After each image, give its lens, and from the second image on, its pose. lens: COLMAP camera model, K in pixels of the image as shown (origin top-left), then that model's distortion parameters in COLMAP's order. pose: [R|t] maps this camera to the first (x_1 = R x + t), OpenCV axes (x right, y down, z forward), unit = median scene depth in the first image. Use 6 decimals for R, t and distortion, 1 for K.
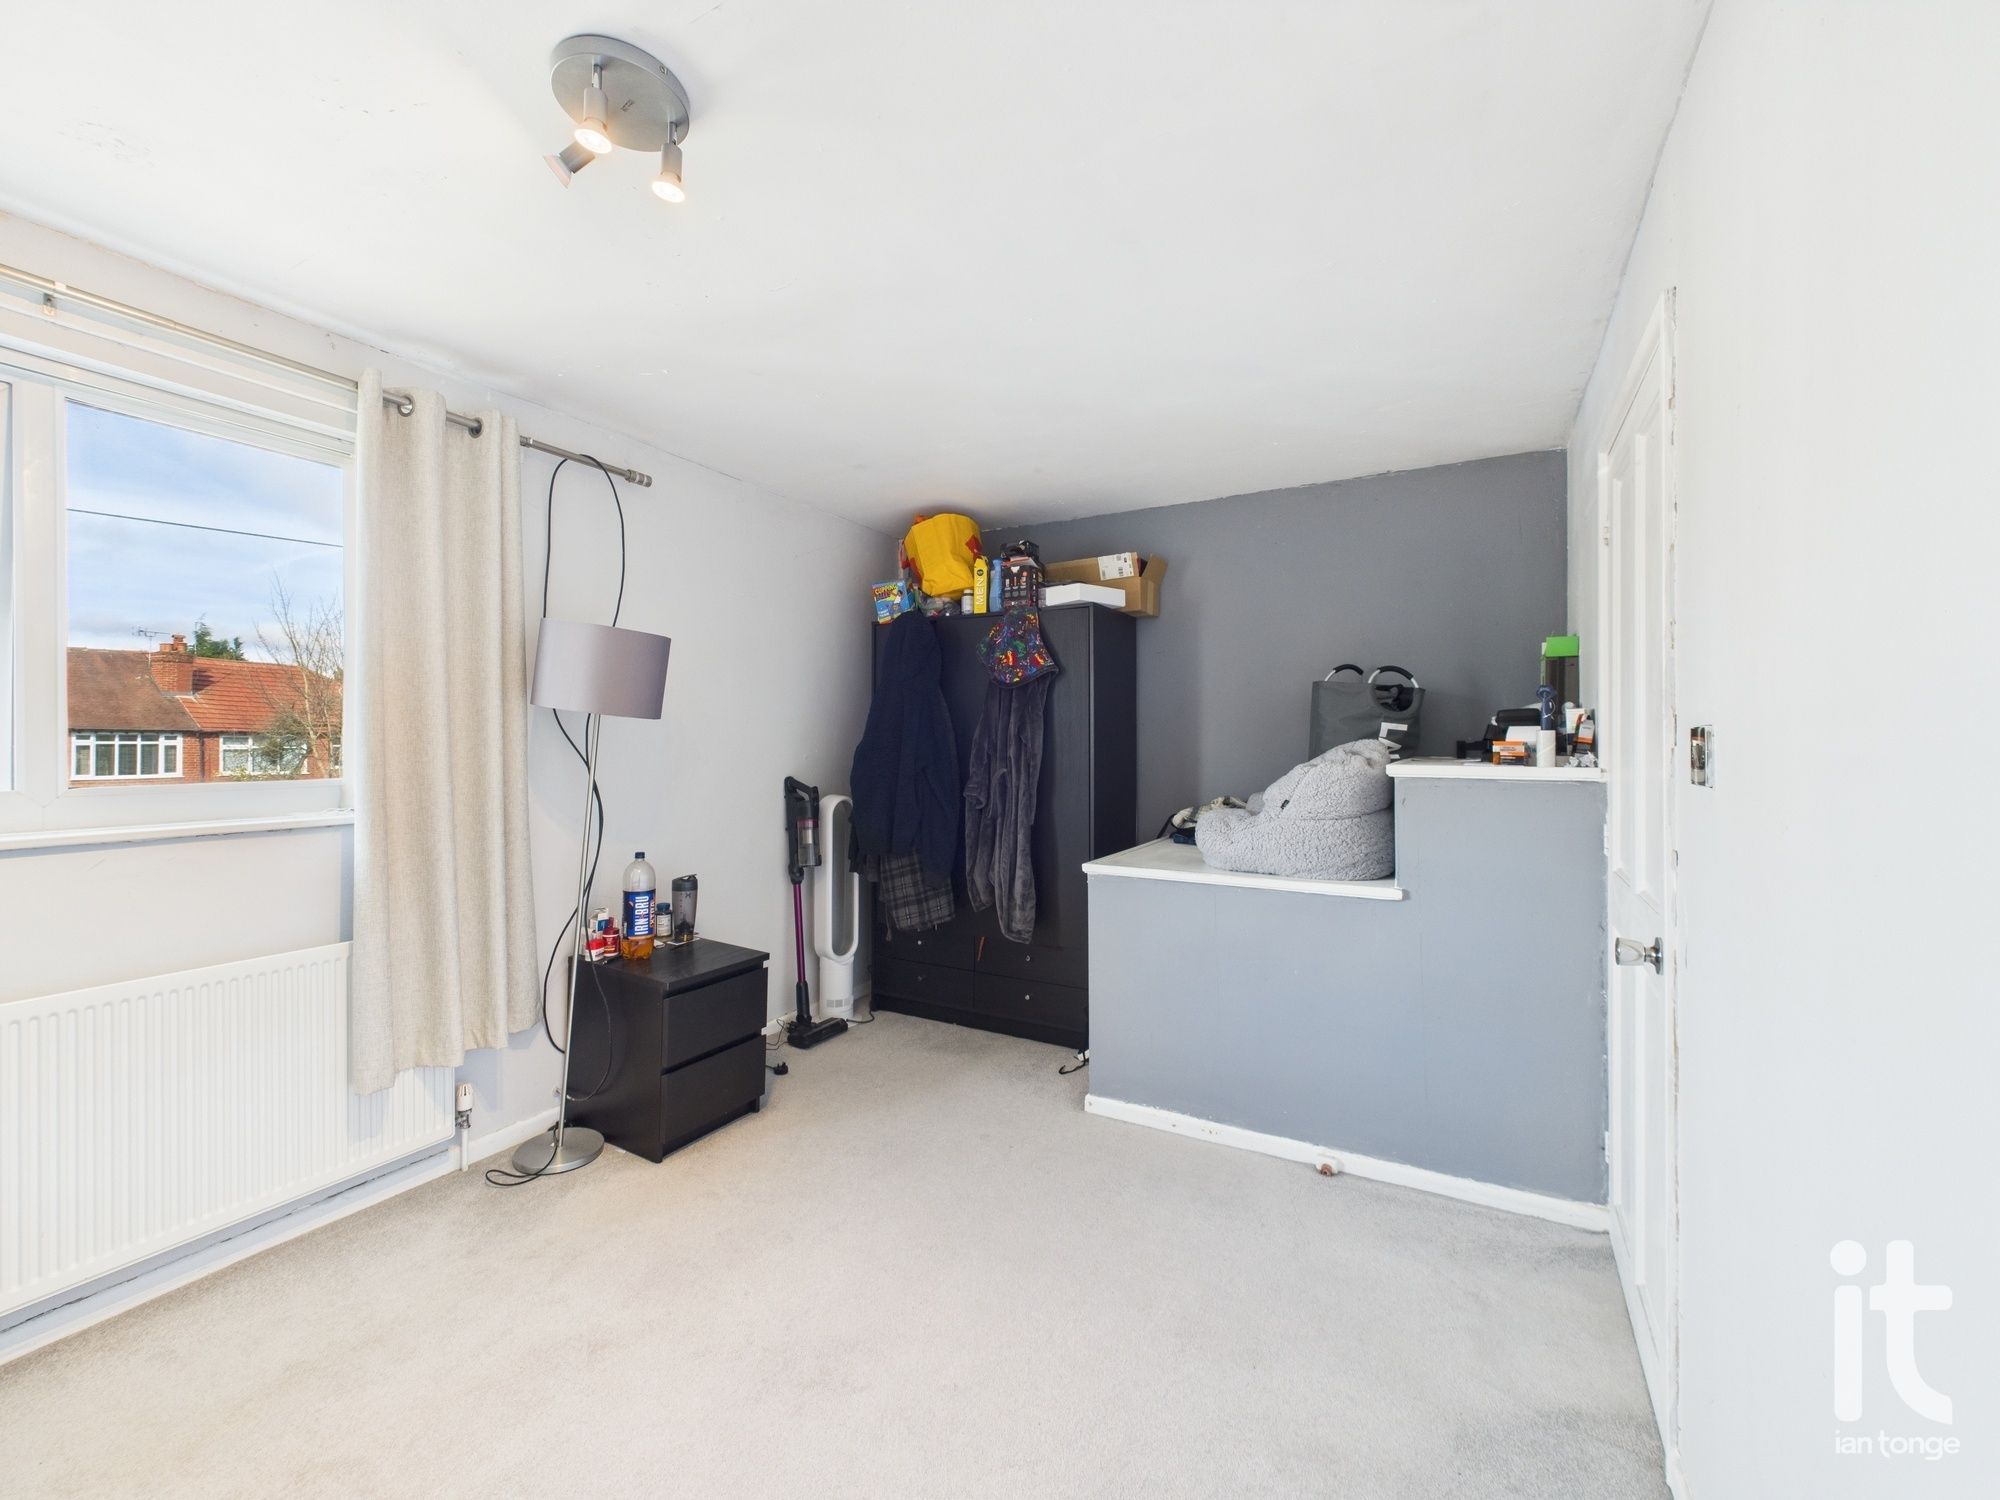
lens RADIAL K [[807.4, 0, 997.9], [0, 807.4, 734.1], [0, 0, 1]] dist [0.000270, 0.000142]
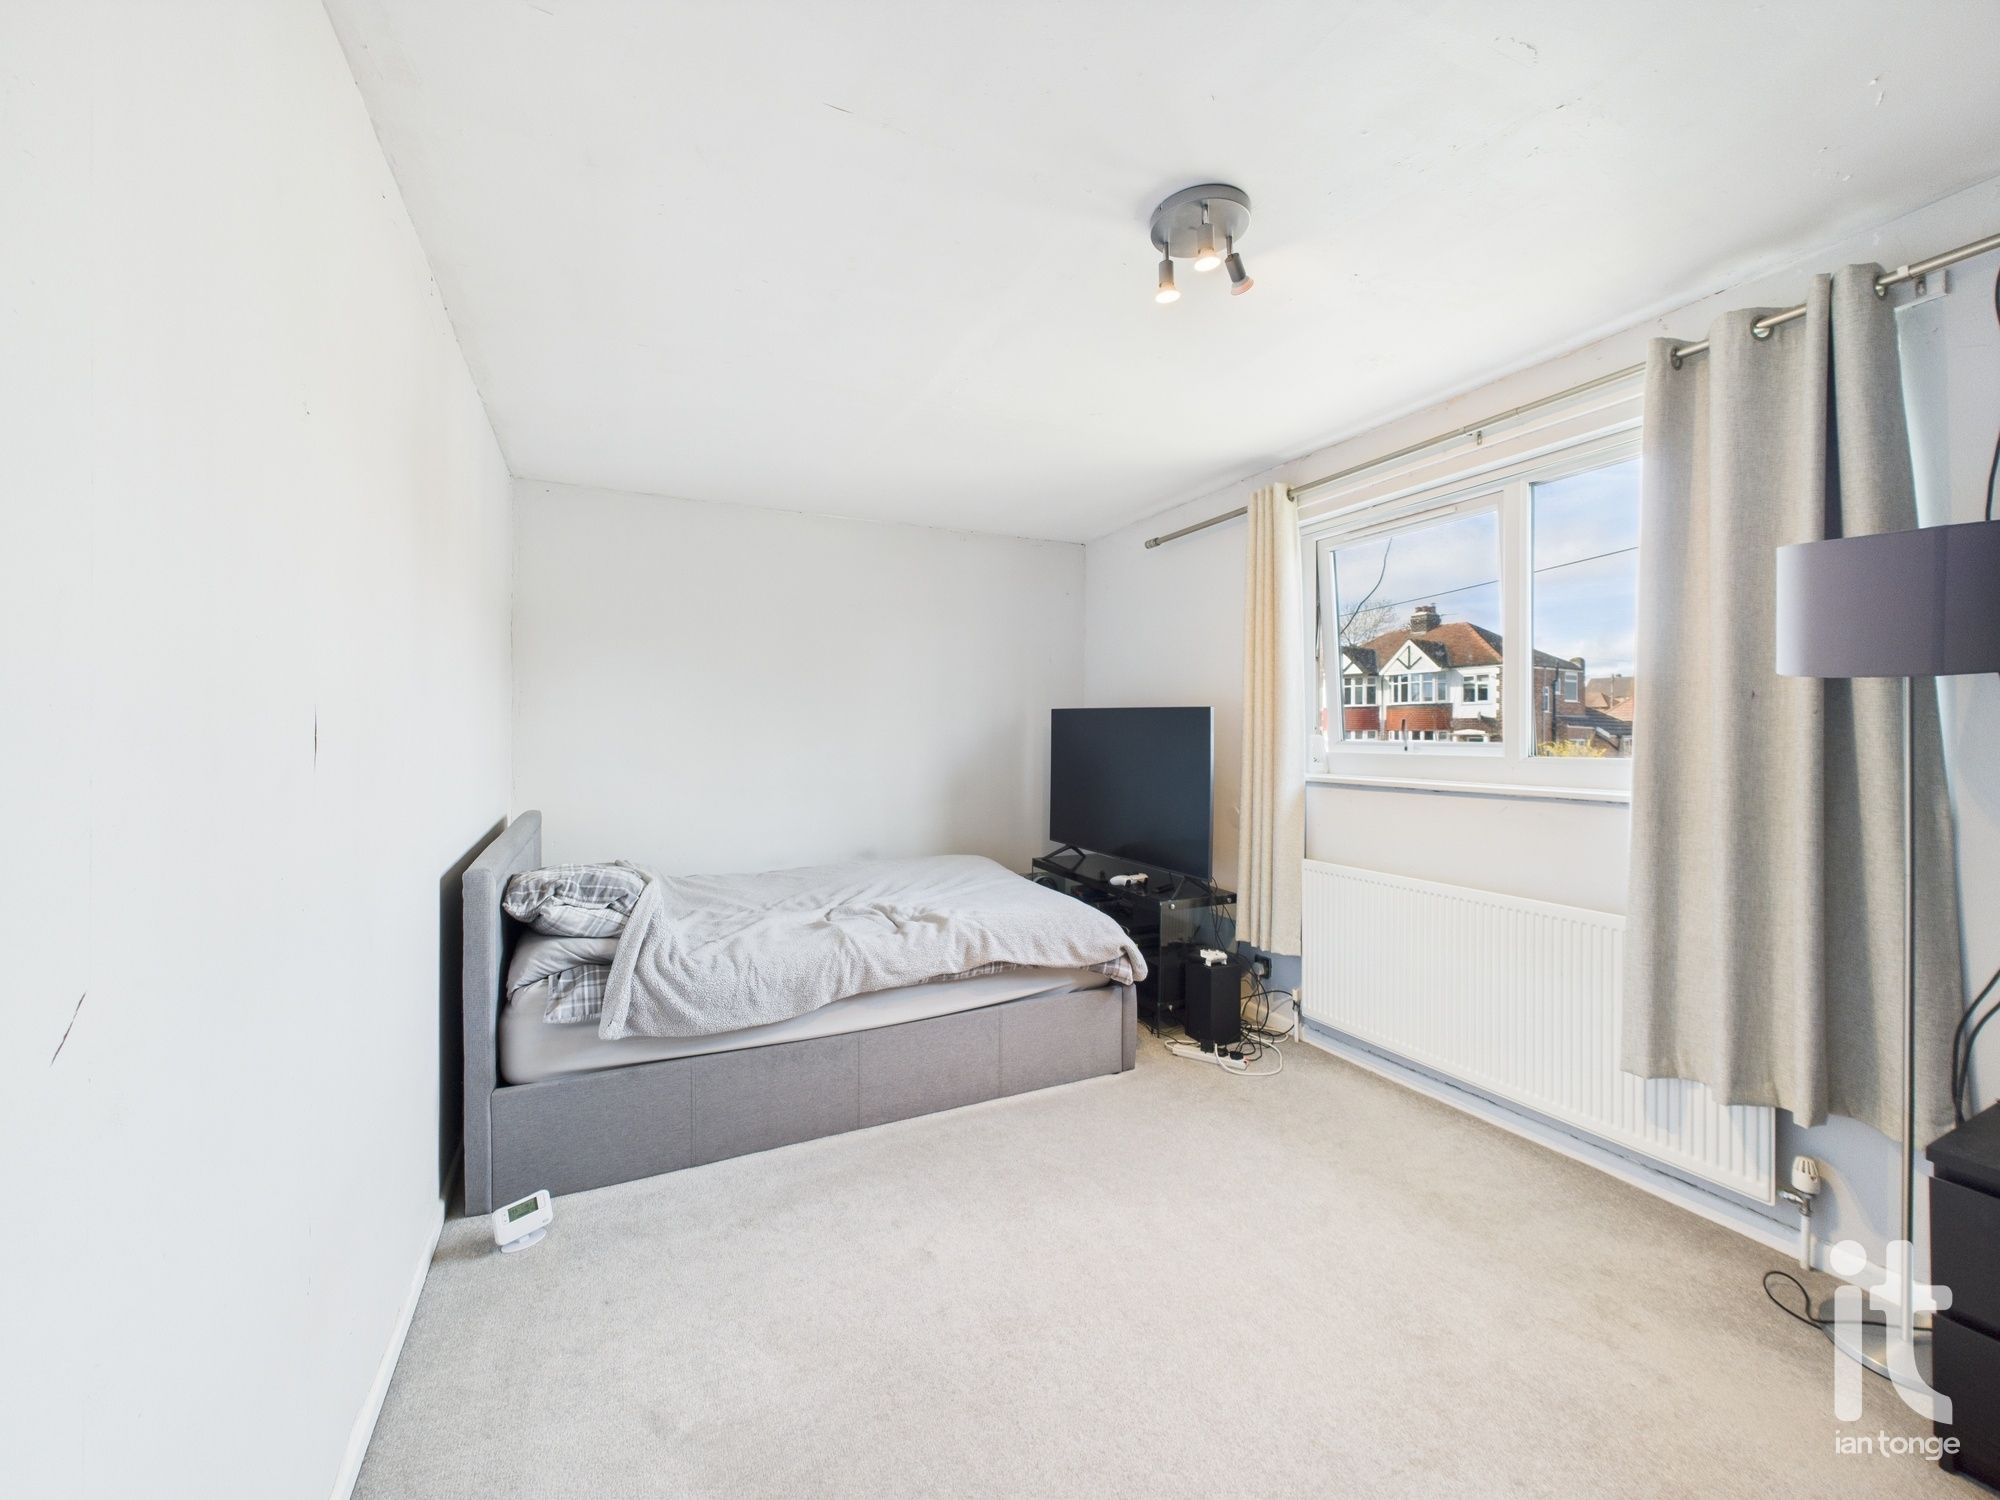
lens RADIAL K [[807.4, 0, 997.9], [0, 807.4, 734.1], [0, 0, 1]] dist [0.000270, 0.000142]
pose [[-0.577549, -0.000399, -0.816356, 0.491009], [0.010657, 0.999911, -0.008028, 0.023568], [0.816287, -0.013336, -0.577493, 0.933953]]
